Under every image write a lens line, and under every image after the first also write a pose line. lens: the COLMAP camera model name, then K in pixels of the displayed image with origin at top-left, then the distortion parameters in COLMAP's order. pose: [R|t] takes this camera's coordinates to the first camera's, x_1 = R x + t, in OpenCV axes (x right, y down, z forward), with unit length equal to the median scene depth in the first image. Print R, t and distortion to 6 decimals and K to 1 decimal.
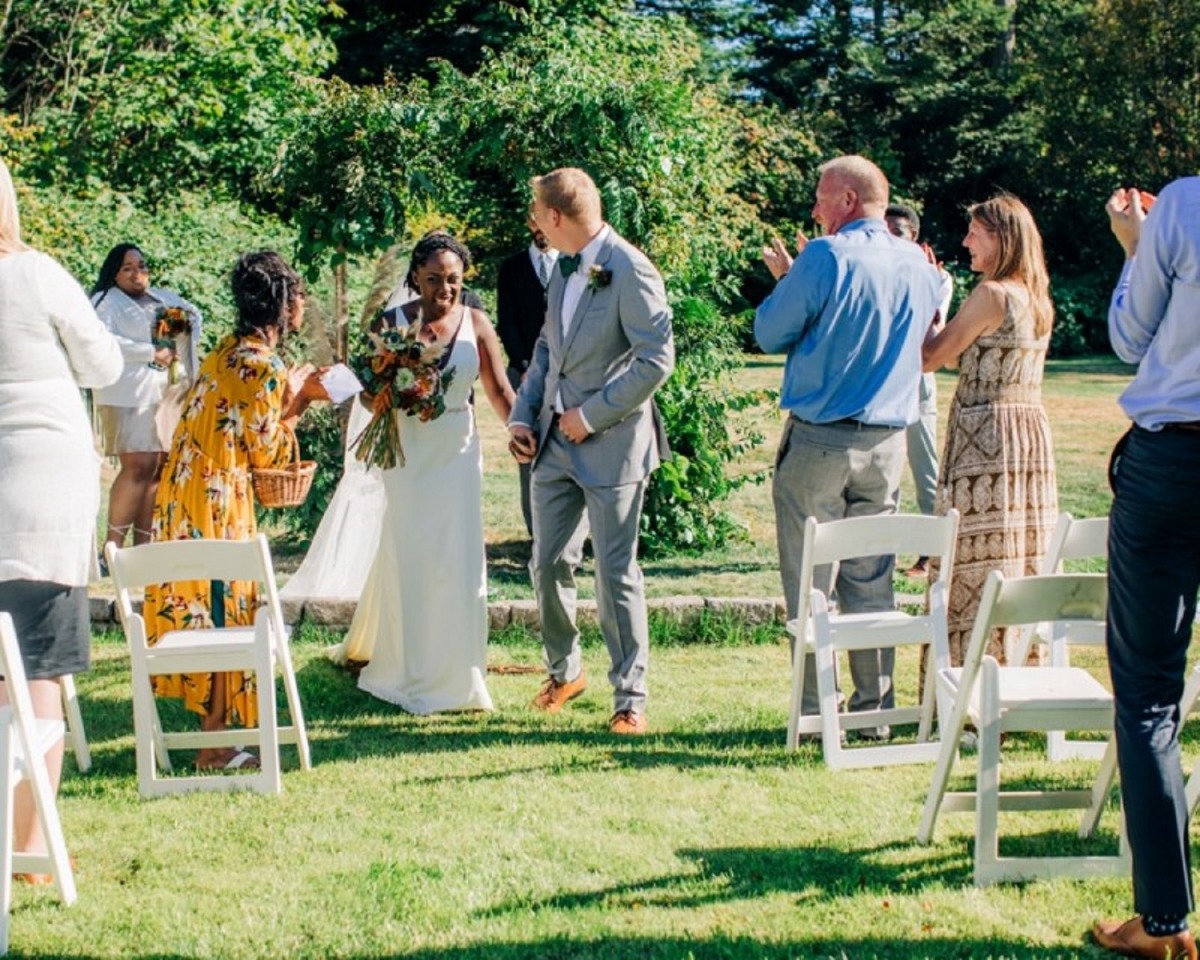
lens RADIAL K [[3184.7, 0, 600.0], [0, 3184.7, 480.0], [0, 0, 1]] dist [-0.091622, -0.083603]
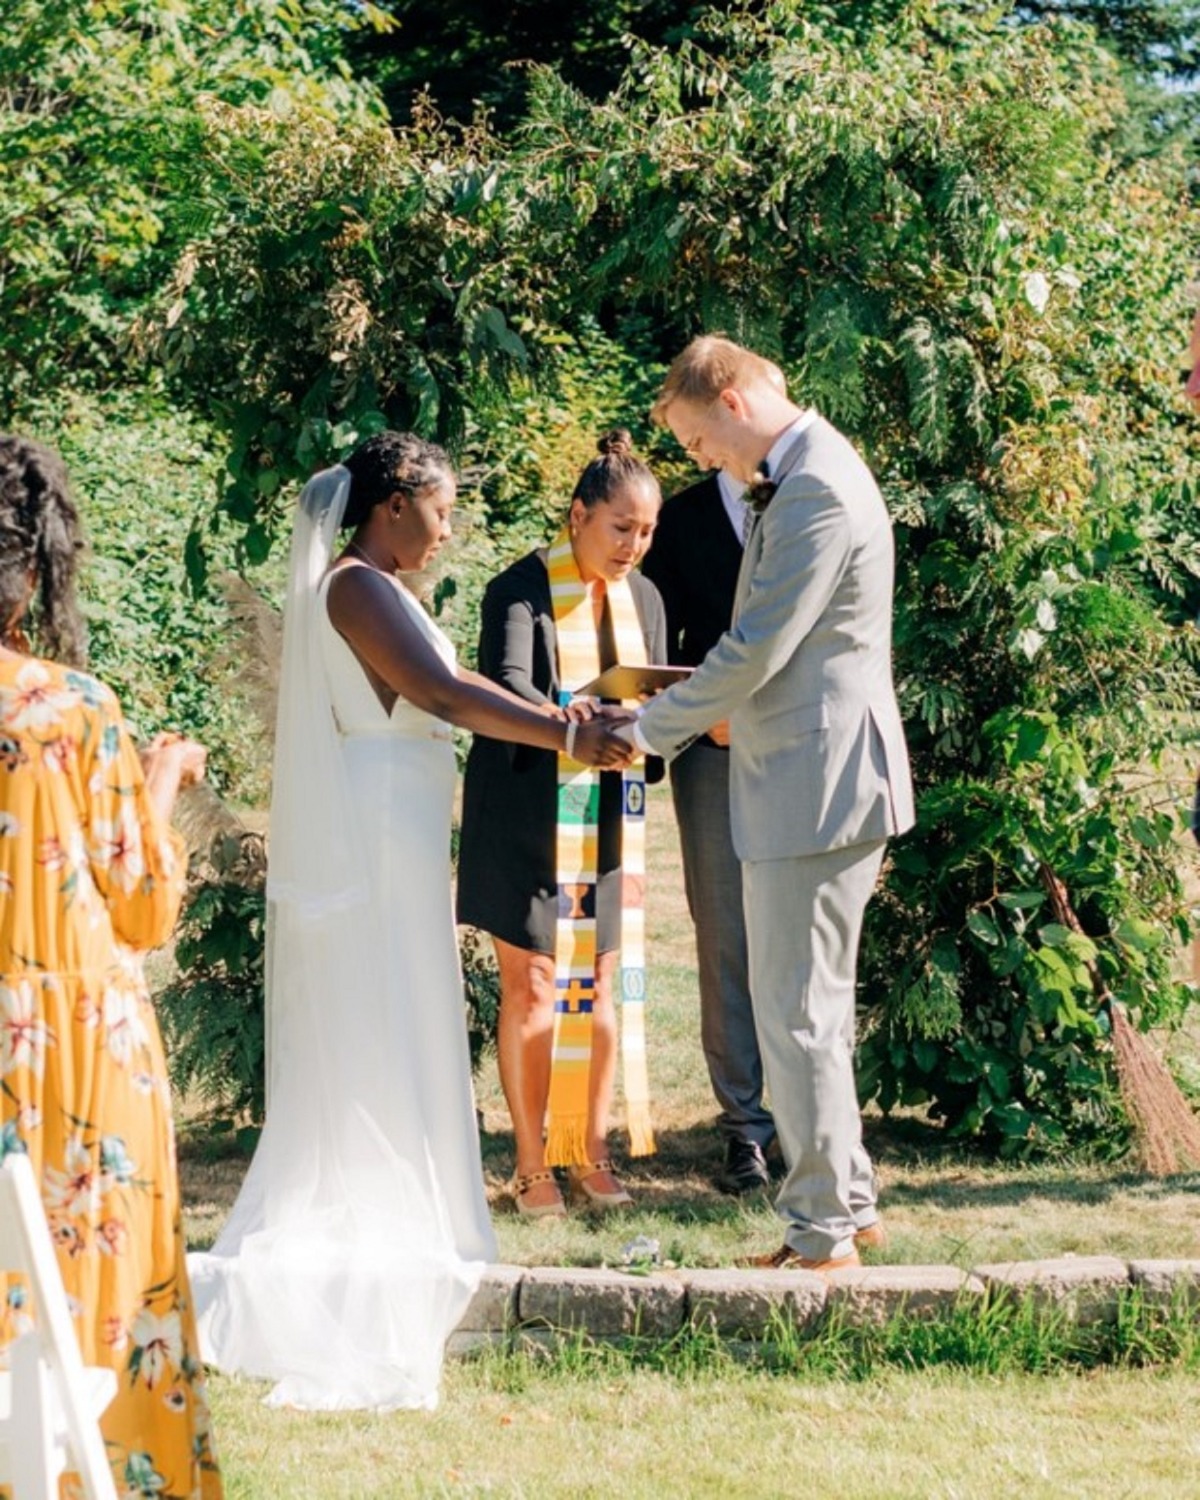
lens RADIAL K [[4718.2, 0, 602.8], [0, 4718.2, 867.1], [0, 0, 1]] dist [-0.069590, -0.680018]
pose [[0.995828, -0.009853, -0.090713, 0.019228], [0.008966, 0.999908, -0.010178, -0.010908], [0.090805, 0.009322, 0.995825, 0.330228]]
